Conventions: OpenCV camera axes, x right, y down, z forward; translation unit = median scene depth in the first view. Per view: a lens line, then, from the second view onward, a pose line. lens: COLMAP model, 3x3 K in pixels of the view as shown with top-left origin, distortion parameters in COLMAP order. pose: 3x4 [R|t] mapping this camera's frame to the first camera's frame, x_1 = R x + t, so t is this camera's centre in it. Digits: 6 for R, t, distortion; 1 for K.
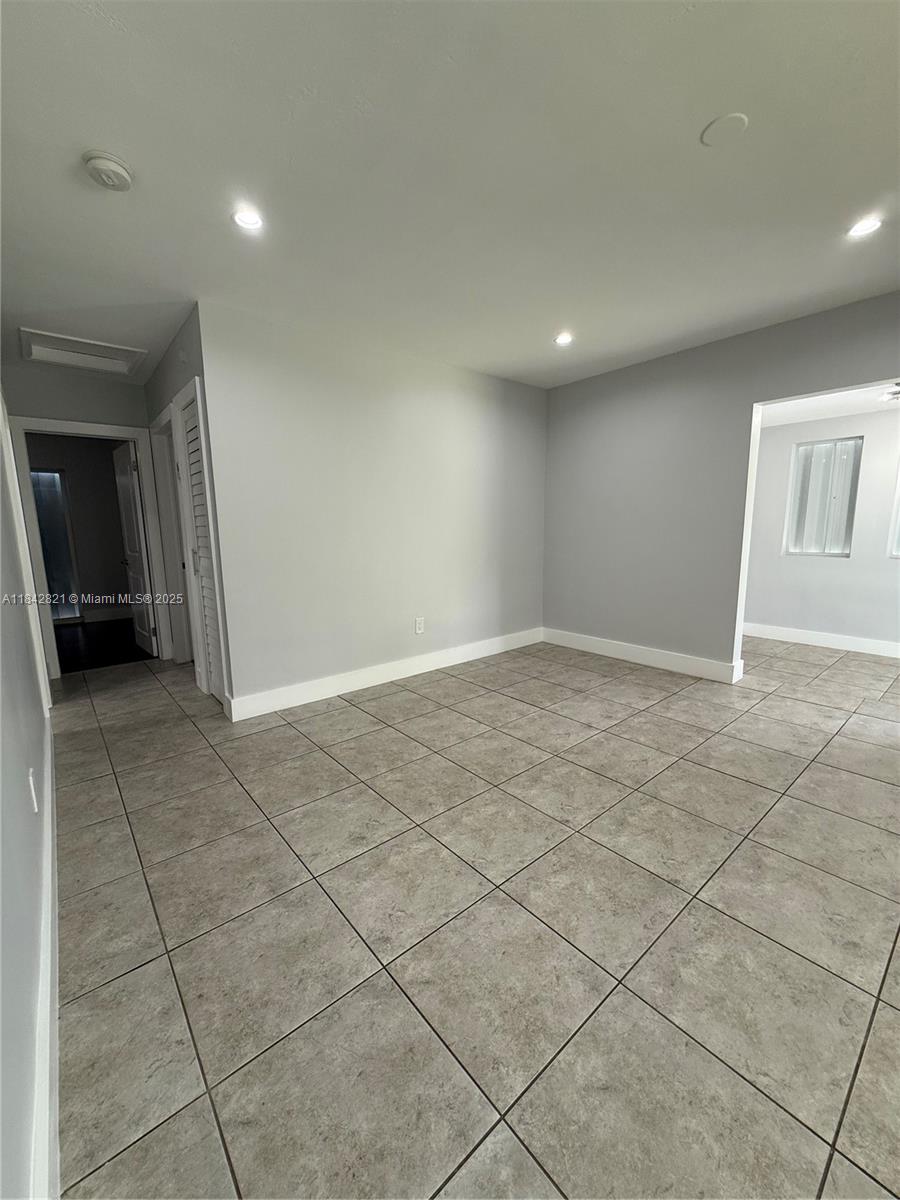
lens RADIAL K [[470.5, 0, 450.0], [0, 470.5, 600.0], [0, 0, 1]] dist [0.000014, -0.000065]
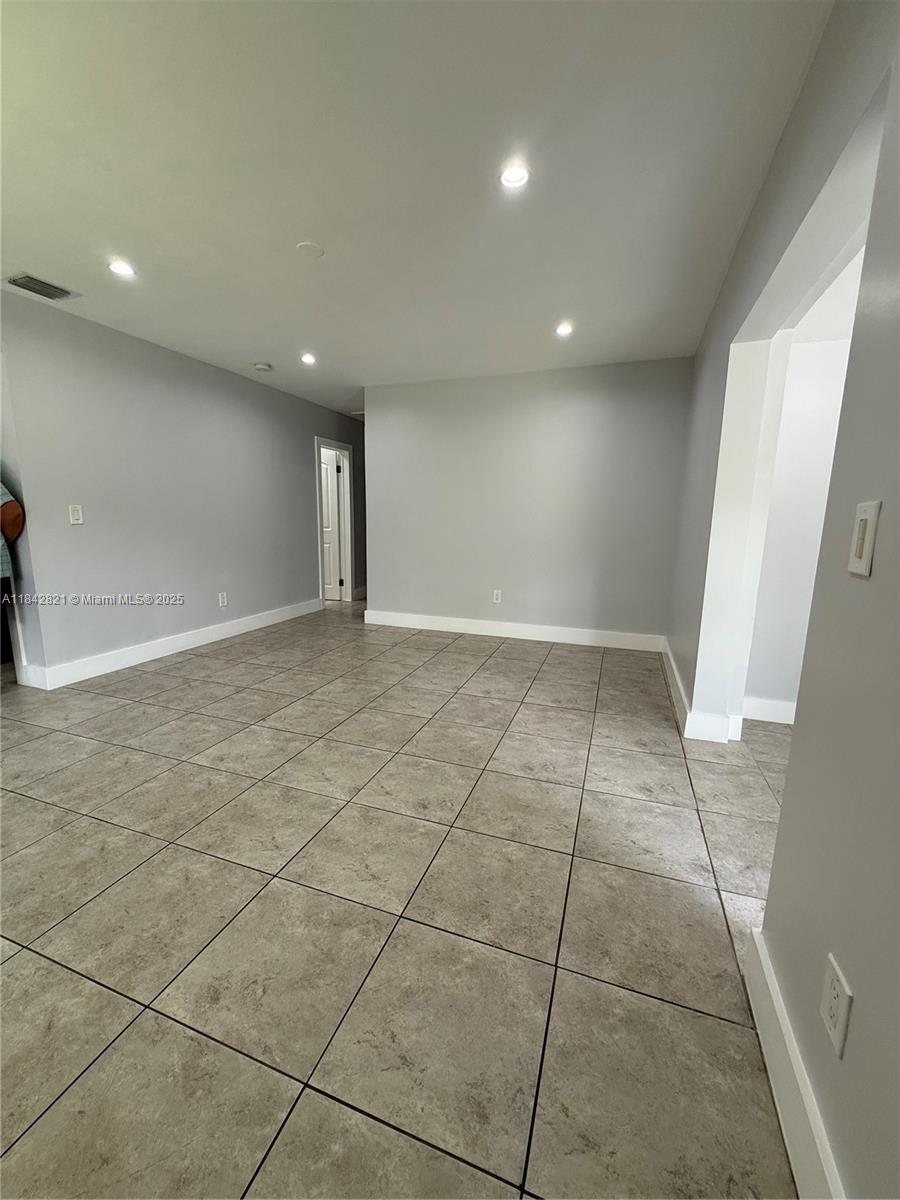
lens RADIAL K [[478.3, 0, 450.0], [0, 478.3, 600.0], [0, 0, 1]] dist [0.000909, 0.000019]
pose [[0.503697, 0.169966, -0.846995, 1.295748], [-0.158304, 0.982012, 0.102918, -0.060925], [0.849252, 0.082244, 0.521543, 0.378064]]
